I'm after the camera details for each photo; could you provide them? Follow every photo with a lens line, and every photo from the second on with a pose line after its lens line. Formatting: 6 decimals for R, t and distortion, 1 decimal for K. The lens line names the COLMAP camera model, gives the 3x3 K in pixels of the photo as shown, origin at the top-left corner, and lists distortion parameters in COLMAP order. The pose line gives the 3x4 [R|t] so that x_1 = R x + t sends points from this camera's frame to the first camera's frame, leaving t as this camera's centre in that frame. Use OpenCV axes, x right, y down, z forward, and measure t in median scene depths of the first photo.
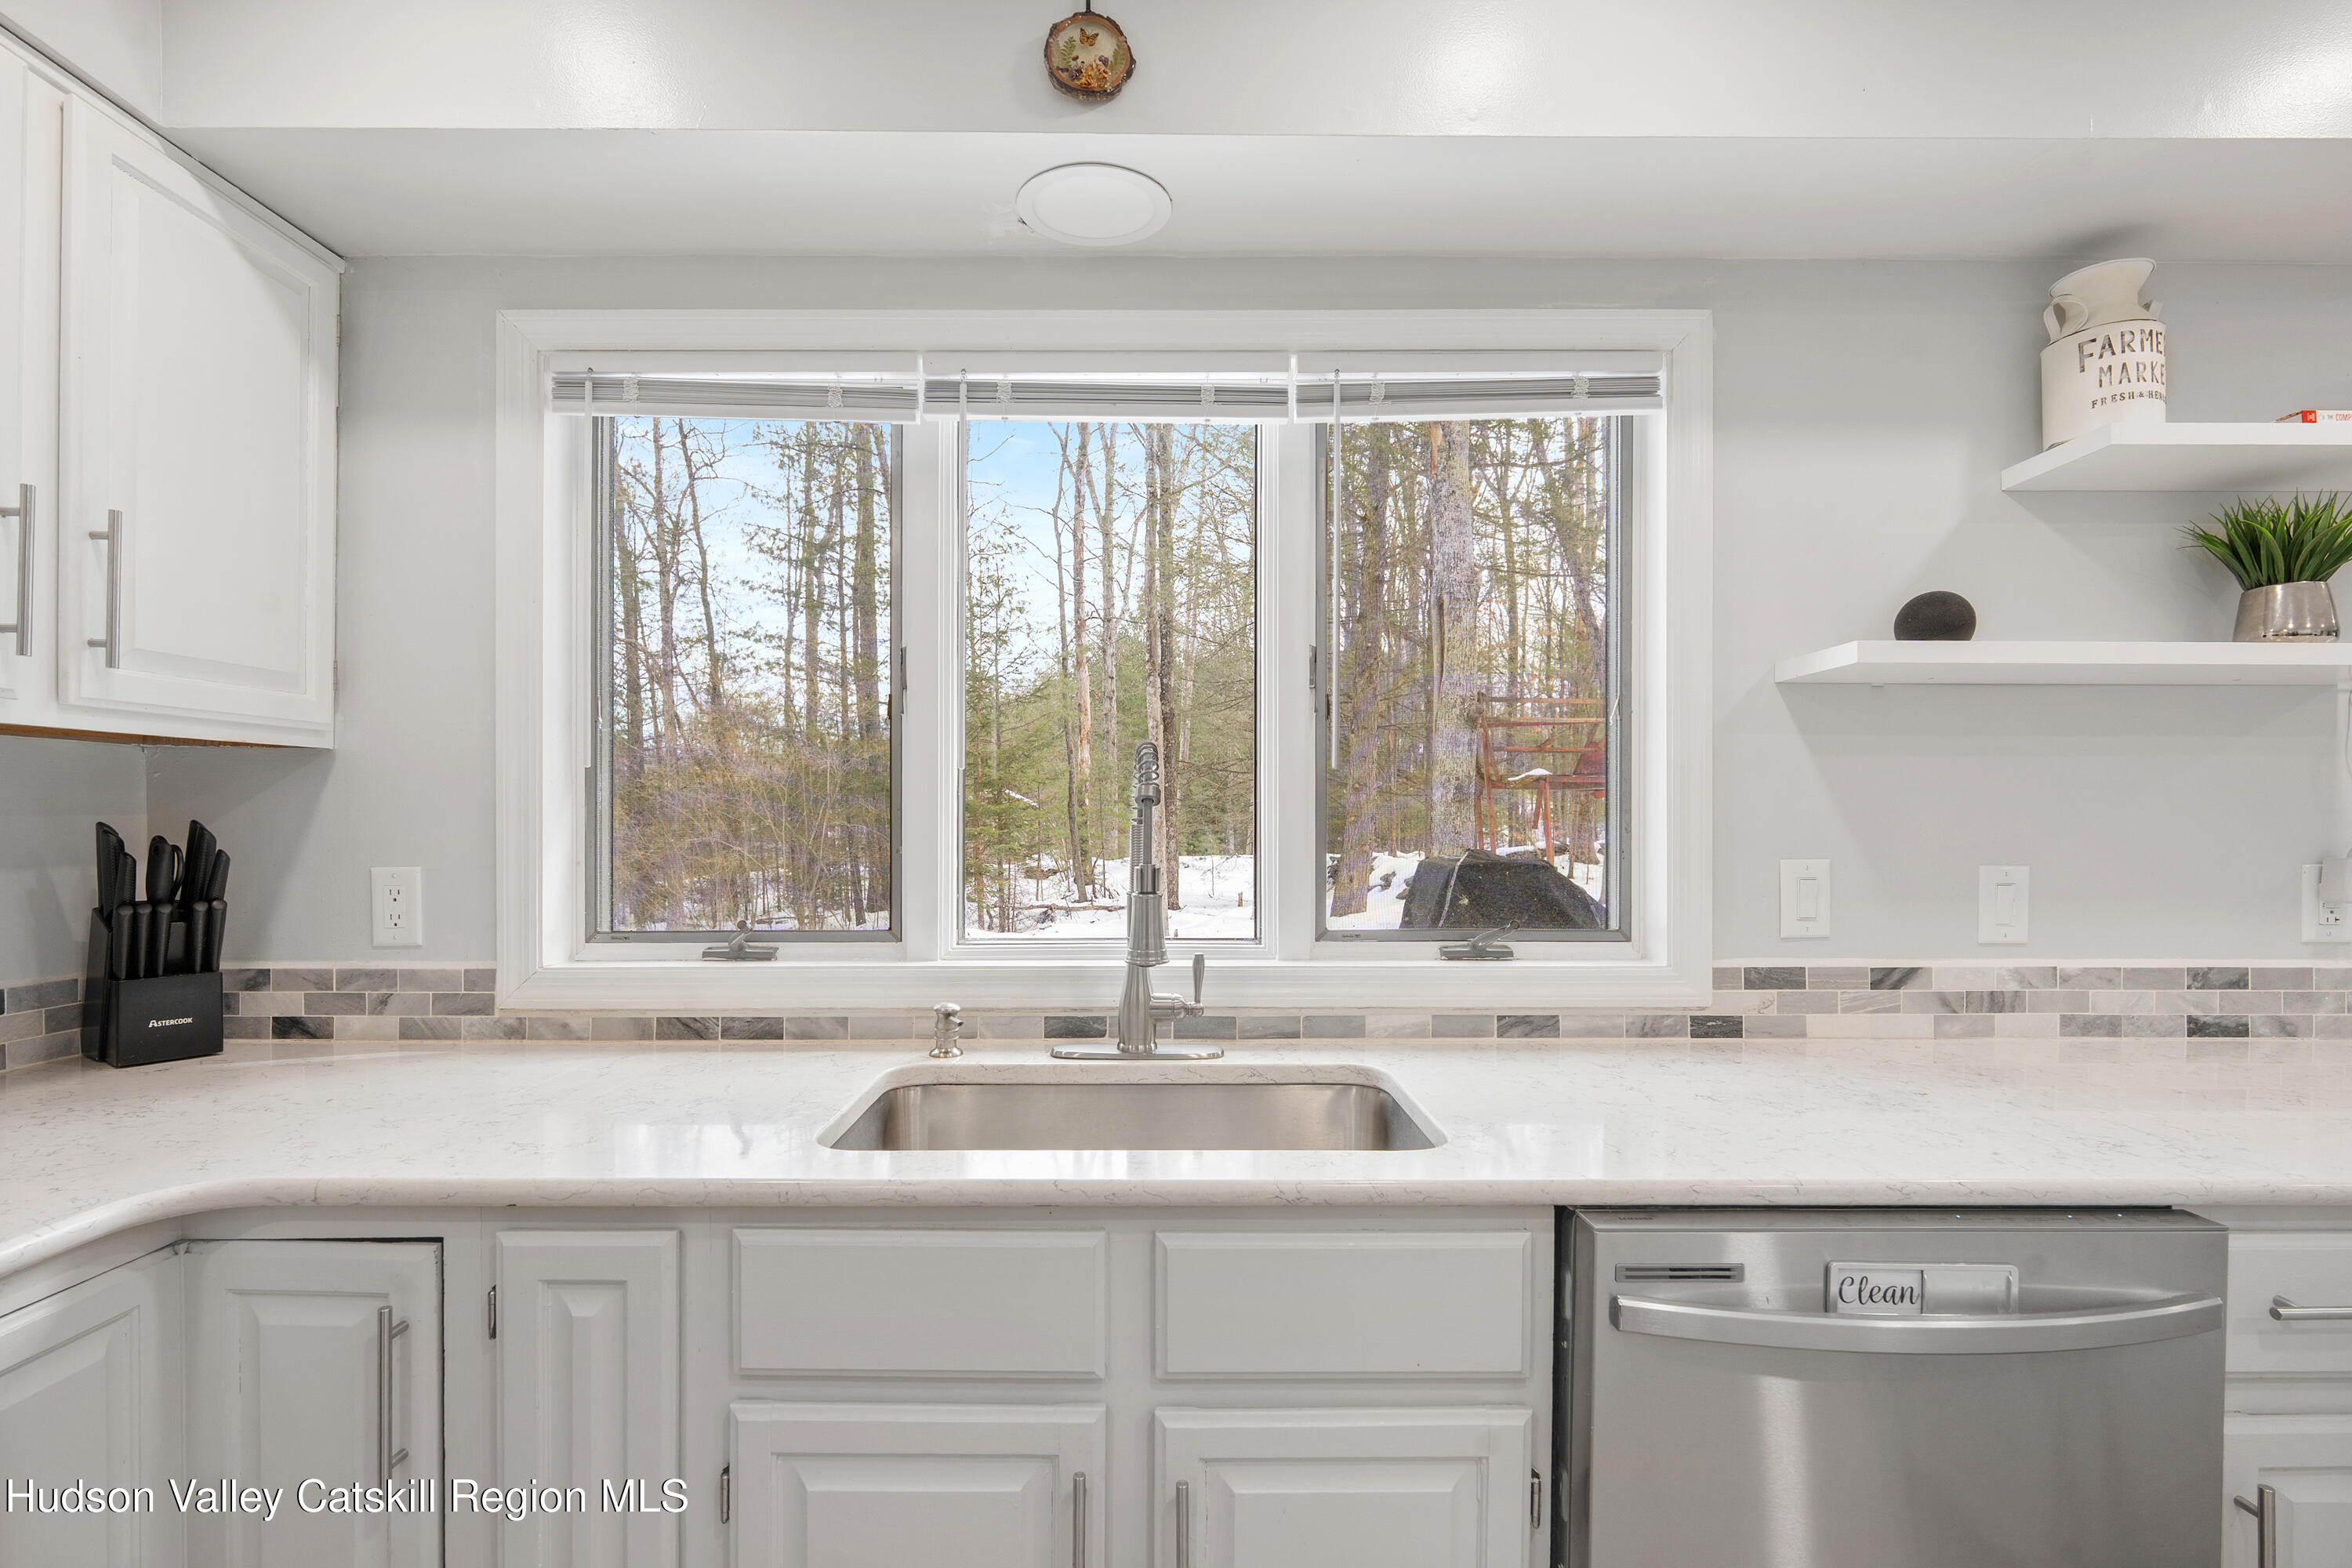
lens RADIAL K [[1050.9, 0, 1129.1], [0, 1050.9, 820.2], [0, 0, 1]] dist [-0.011112, 0.003294]
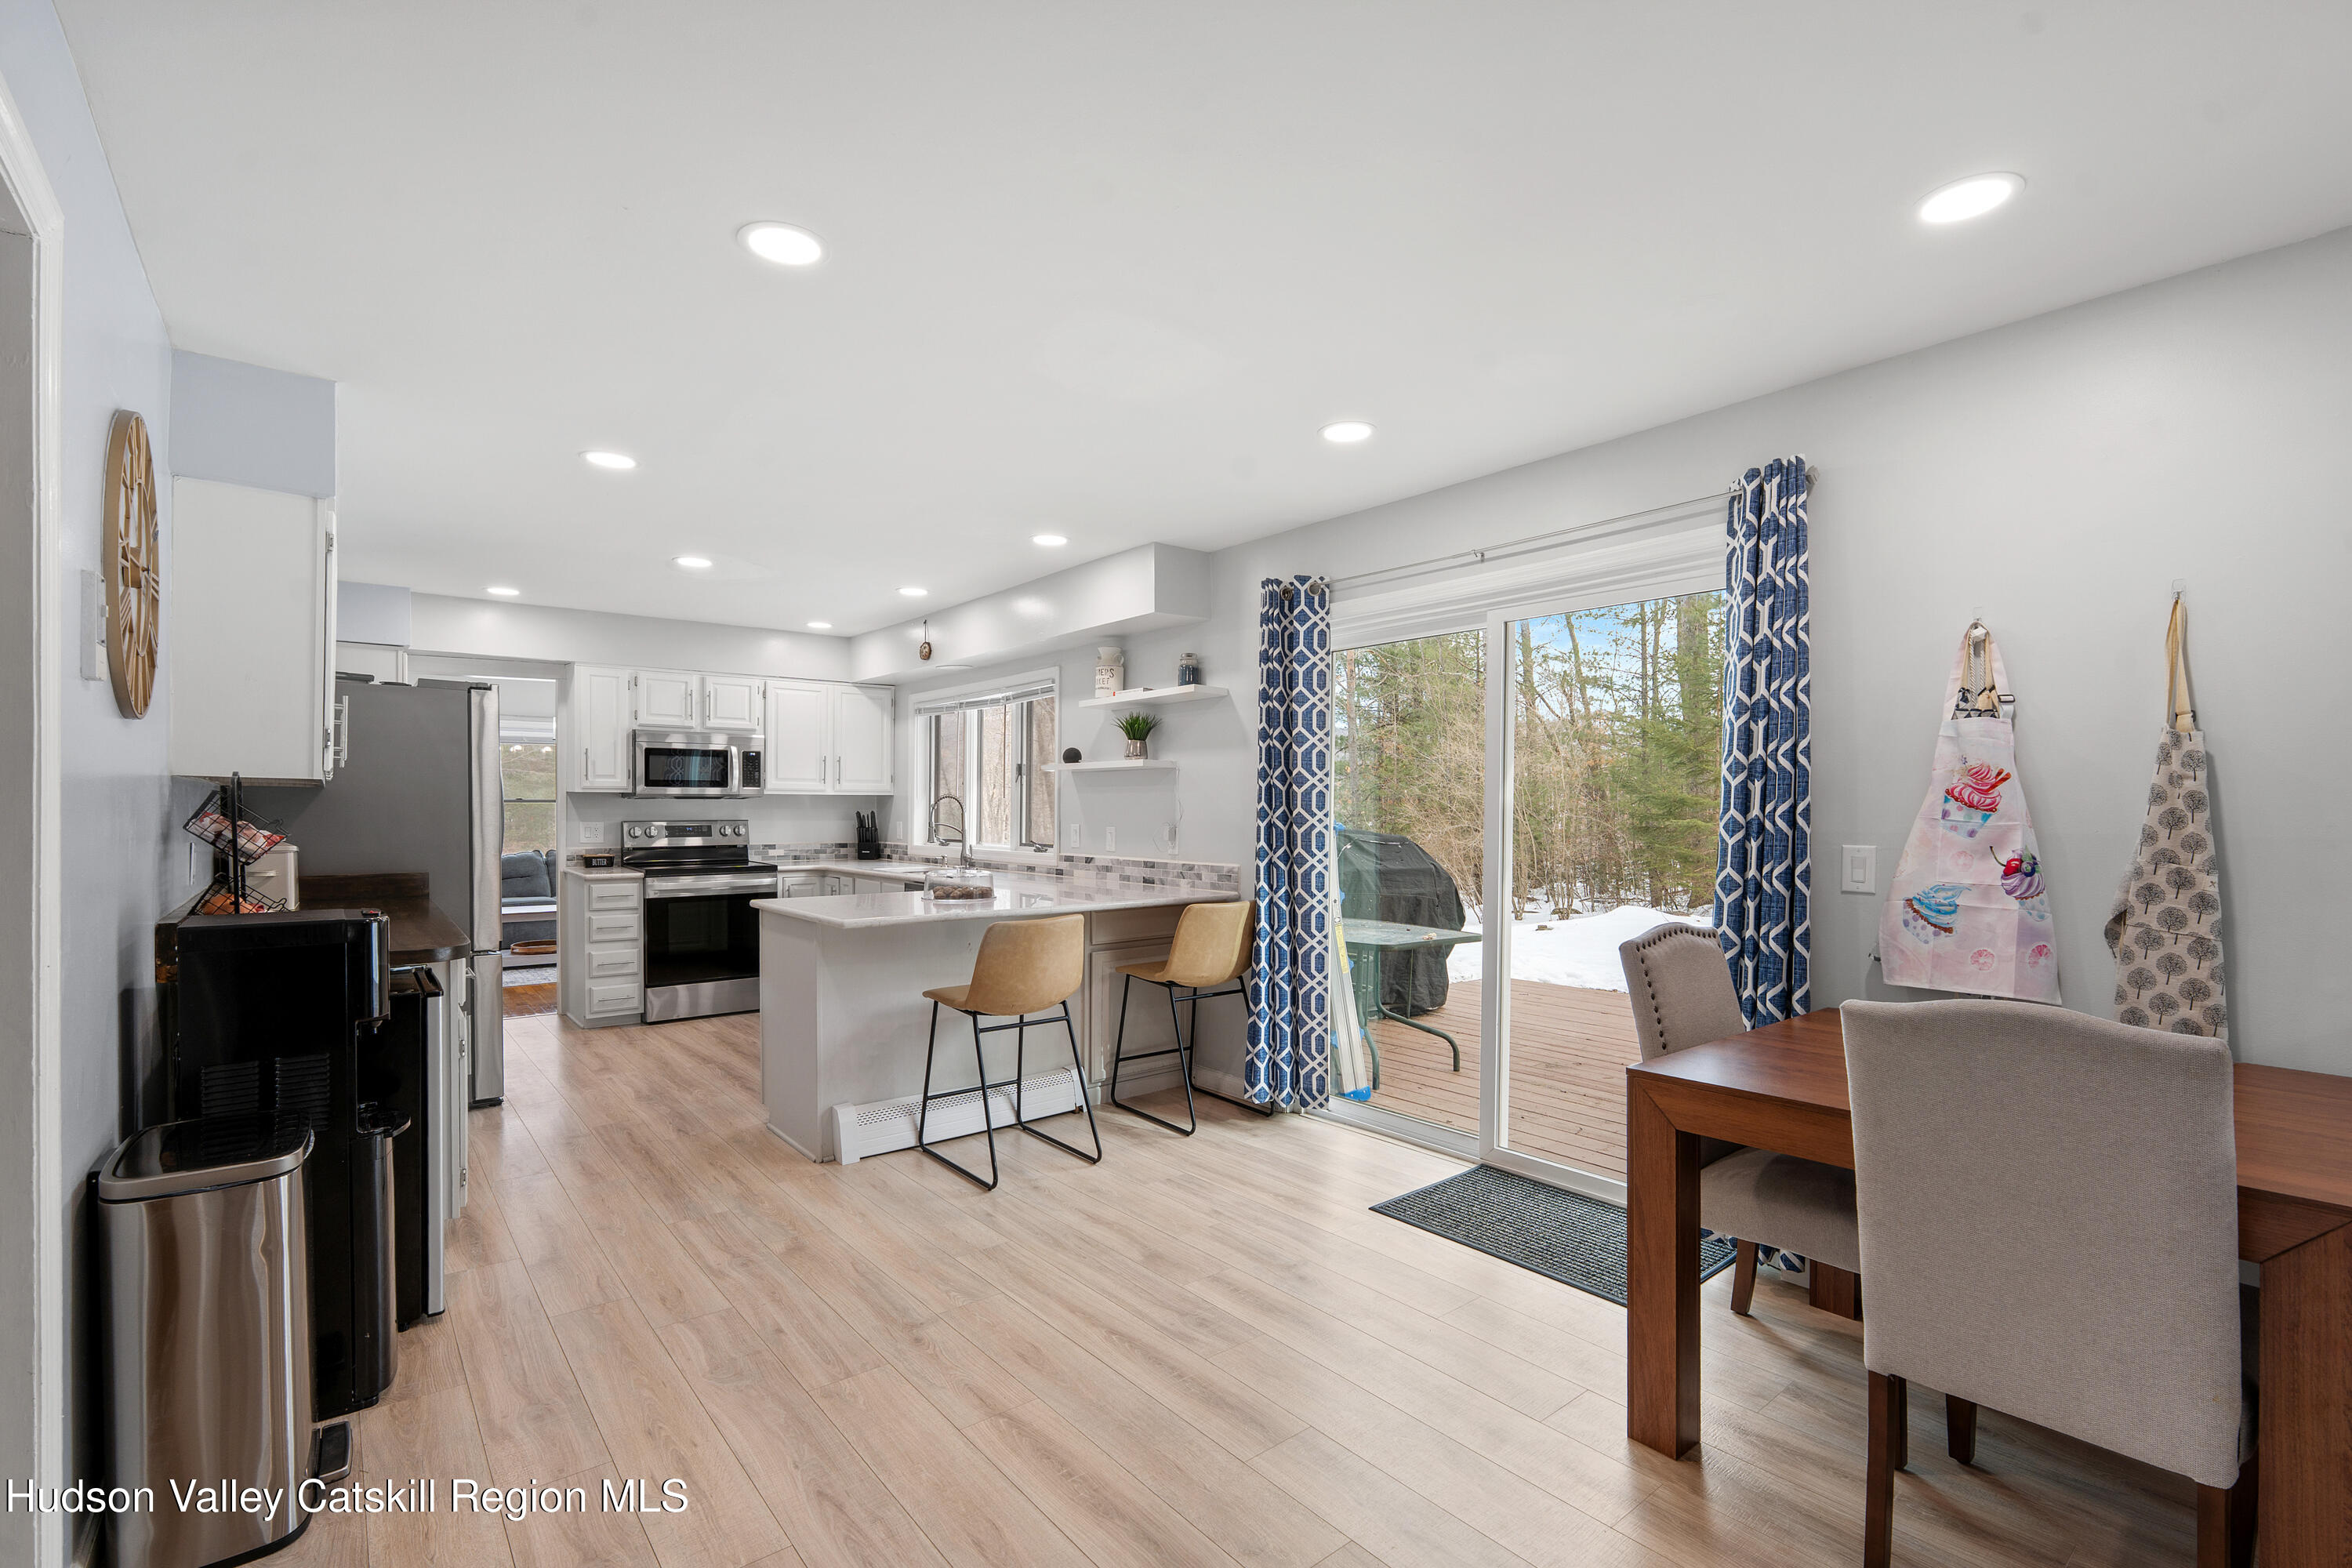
lens RADIAL K [[1050.9, 0, 1183.2], [0, 1050.9, 807.7], [0, 0, 1]] dist [-0.011112, 0.003294]
pose [[0.634113, 0.001235, -0.773239, 3.514099], [-0.004096, 0.999990, -0.001761, -0.012219], [0.773229, 0.004284, 0.634112, -0.895145]]
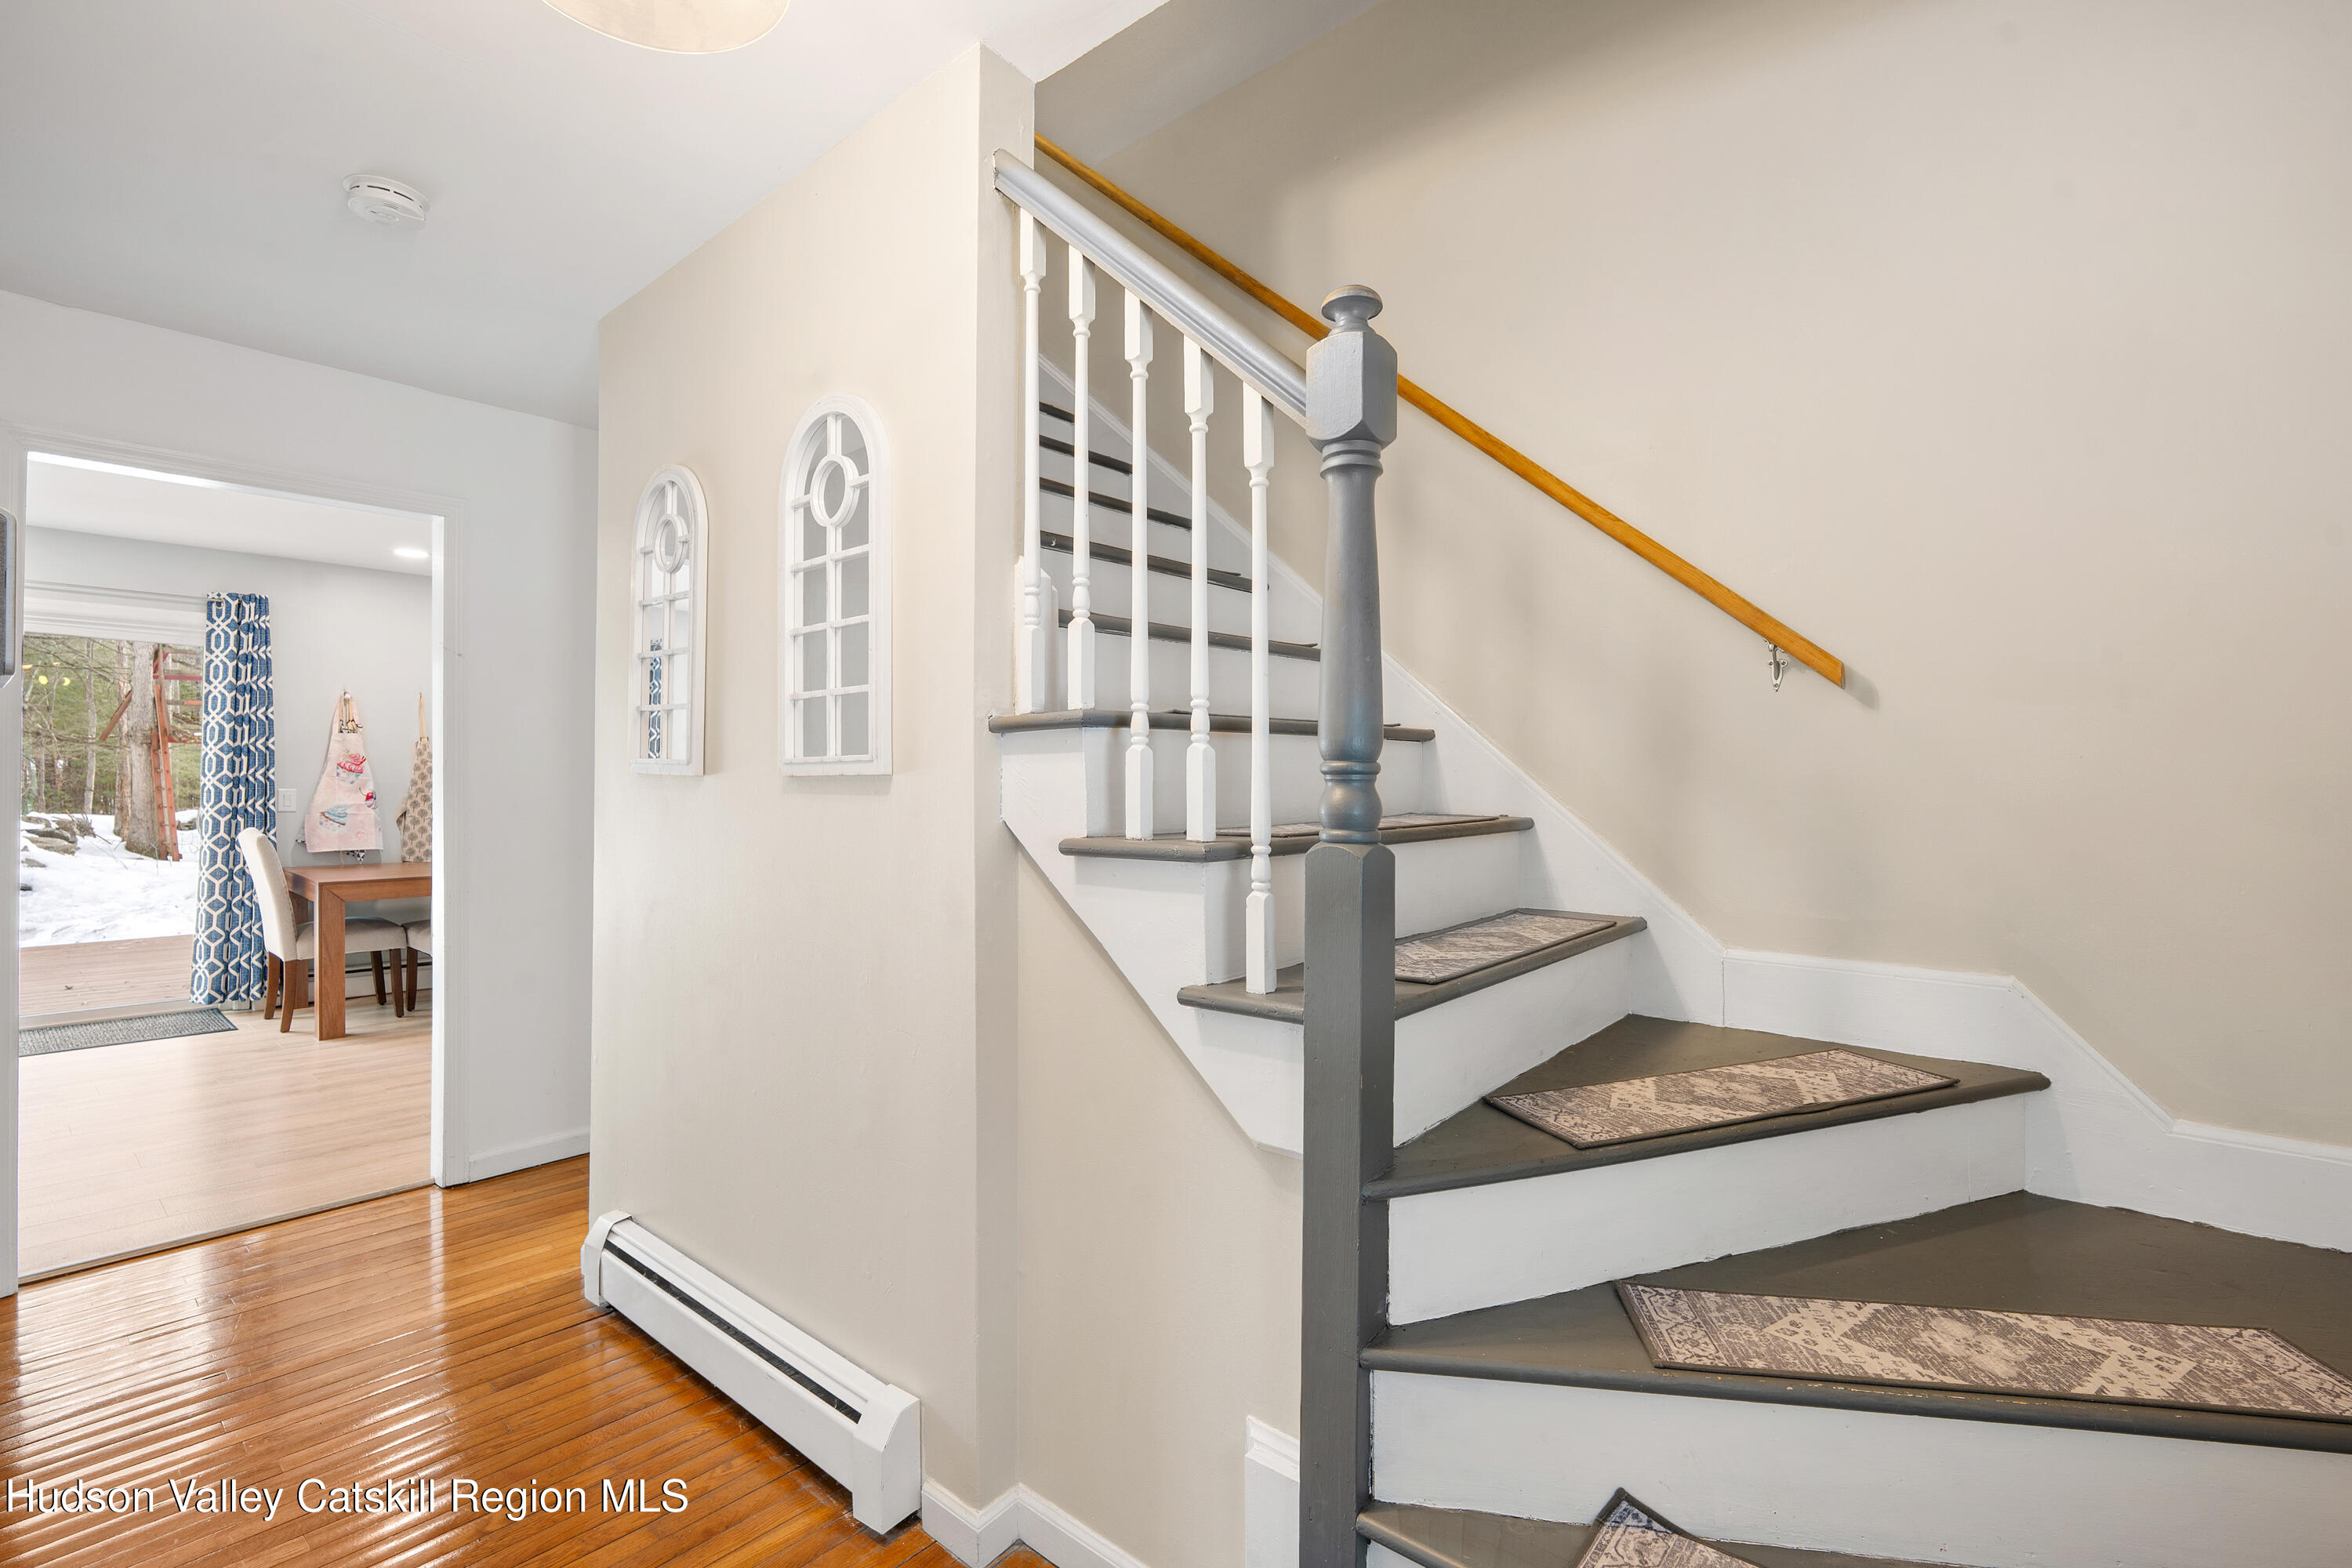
lens RADIAL K [[1050.9, 0, 1169.7], [0, 1050.9, 786.6], [0, 0, 1]] dist [-0.011112, 0.003294]
pose [[0.650955, 0.003190, 0.759109, 2.182559], [0.004753, 0.999954, -0.008277, 0.074698], [-0.759101, 0.008996, 0.650910, -3.481110]]
